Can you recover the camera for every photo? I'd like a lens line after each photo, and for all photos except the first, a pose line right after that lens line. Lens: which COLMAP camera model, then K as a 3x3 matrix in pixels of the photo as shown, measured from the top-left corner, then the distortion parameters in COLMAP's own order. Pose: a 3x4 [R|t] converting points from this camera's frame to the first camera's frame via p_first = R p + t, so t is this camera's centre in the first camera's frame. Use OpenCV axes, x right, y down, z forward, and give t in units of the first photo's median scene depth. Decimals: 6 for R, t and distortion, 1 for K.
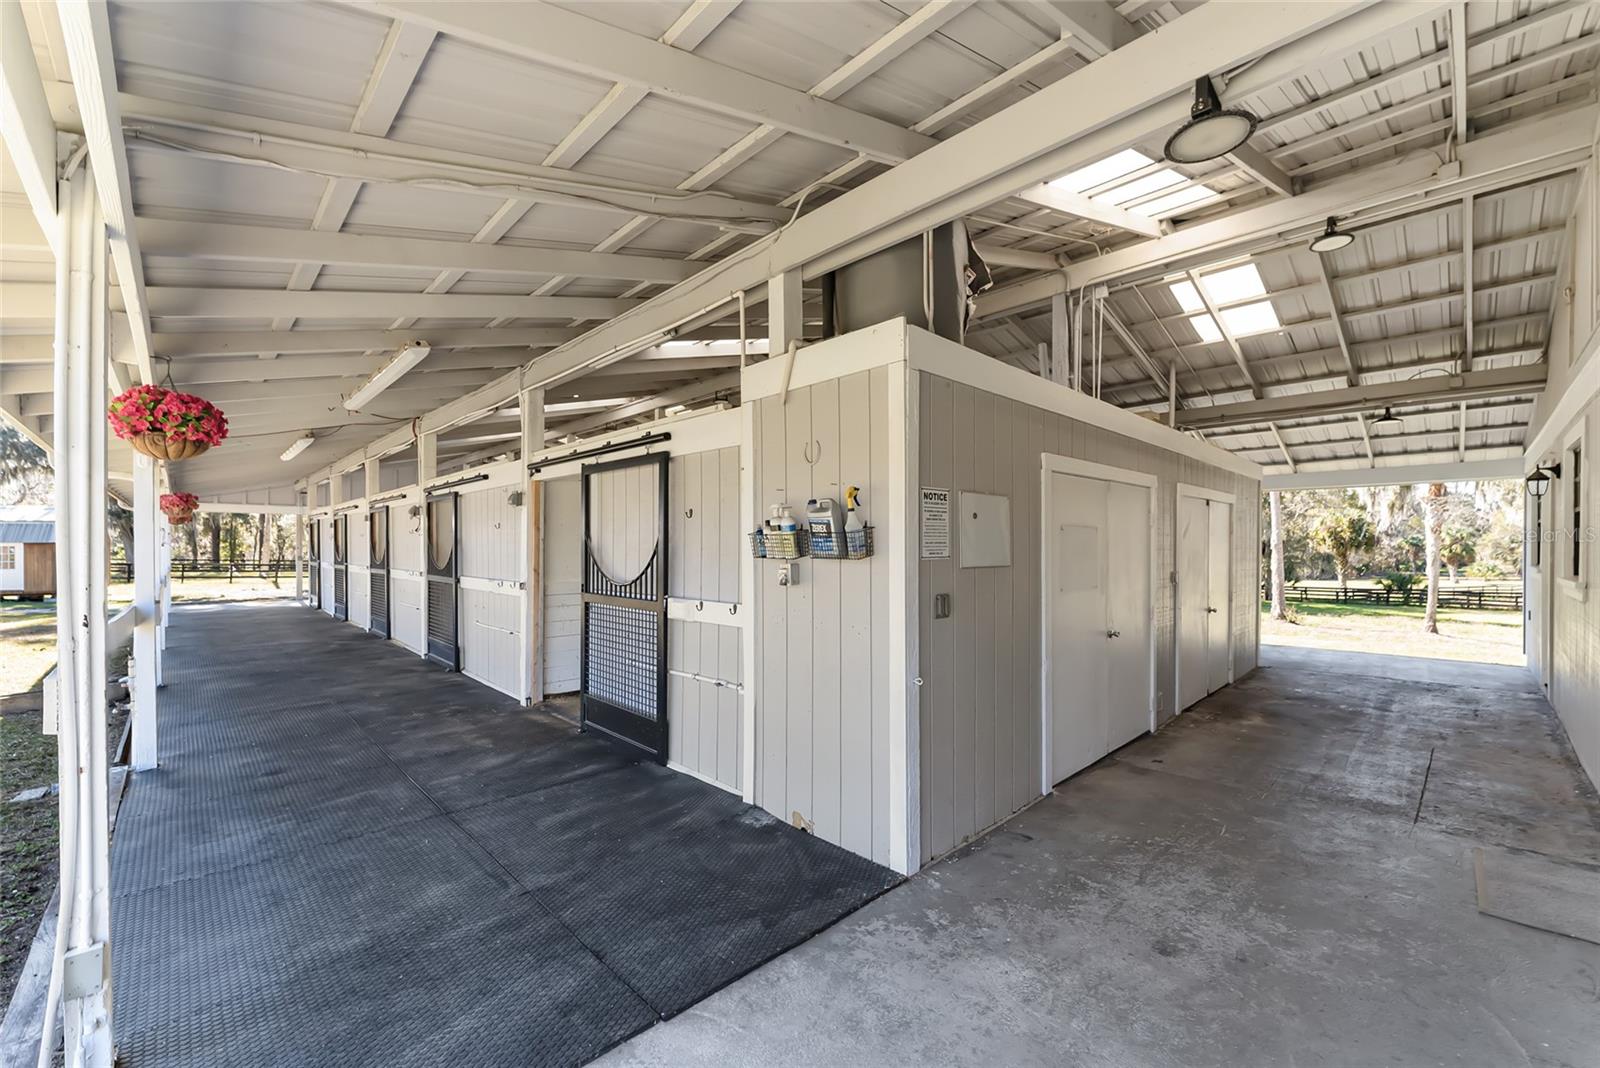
lens RADIAL K [[642.4, 0, 797.1], [0, 642.4, 540.3], [0, 0, 1]] dist [0.001228, 0.000170]
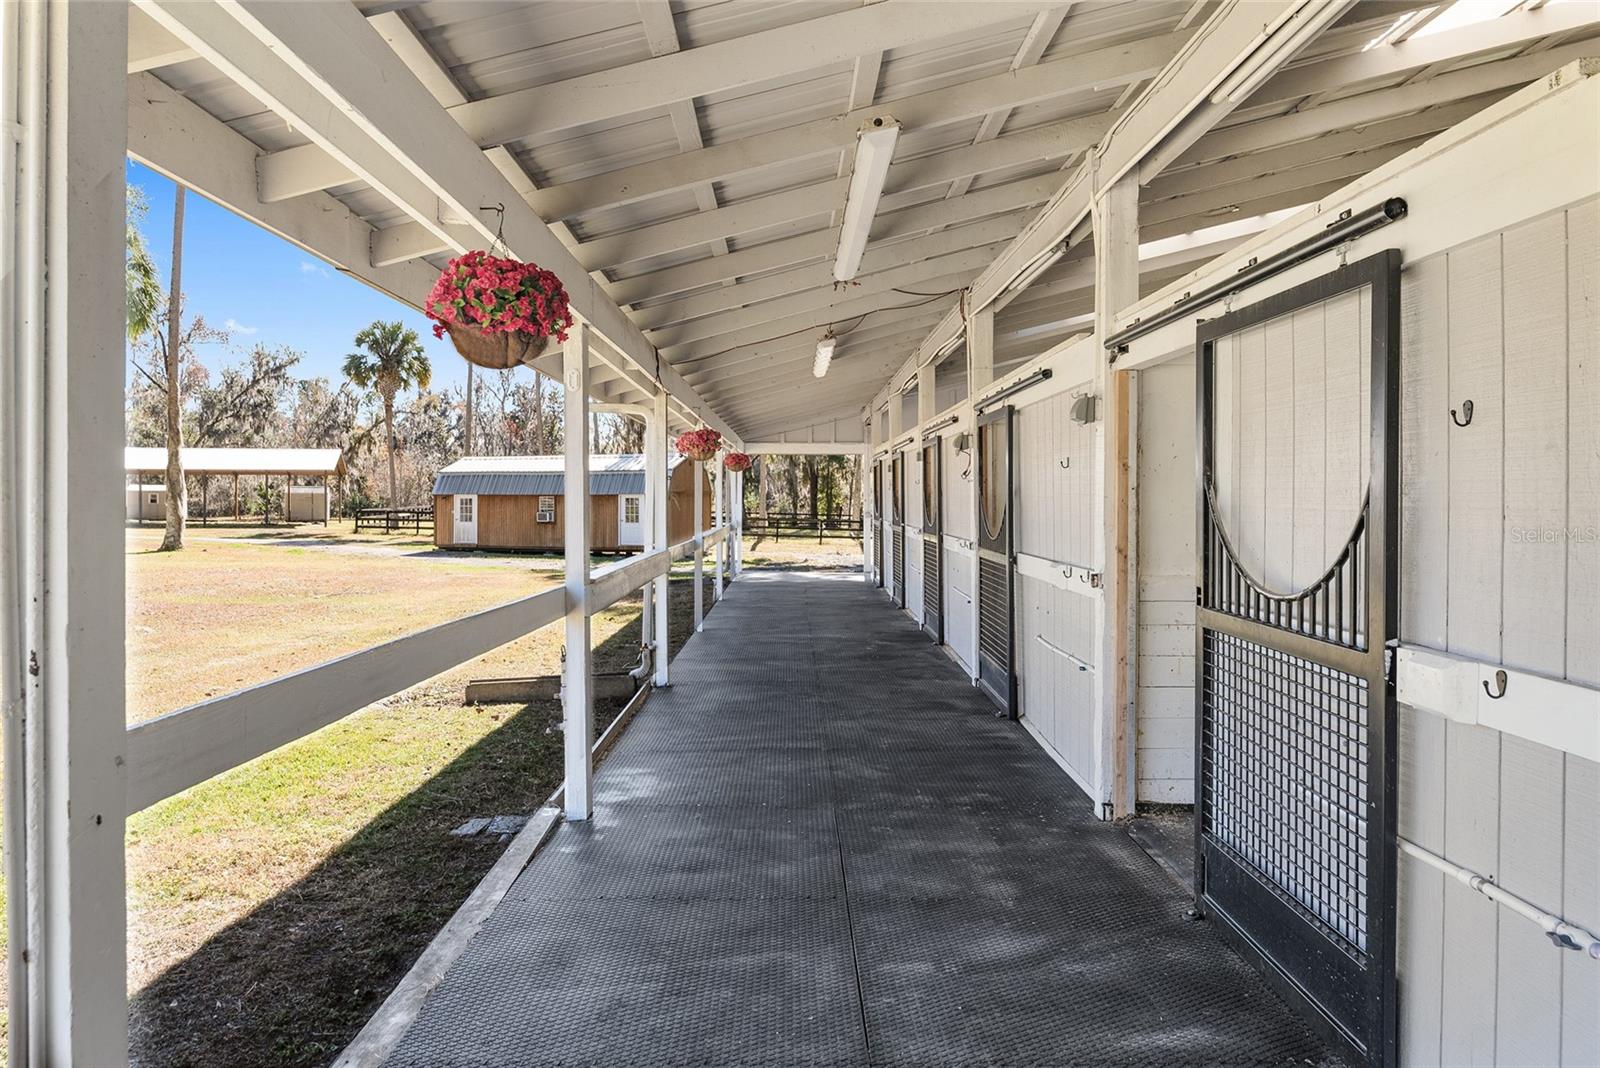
lens RADIAL K [[1071.5, 0, 803.7], [0, 1071.5, 499.5], [0, 0, 1]] dist [0.004486, -0.001111]
pose [[0.734951, 0.000595, -0.678120, -0.026528], [0.007387, 0.999933, 0.008883, -0.002182], [0.678080, -0.011538, 0.734897, 0.247315]]
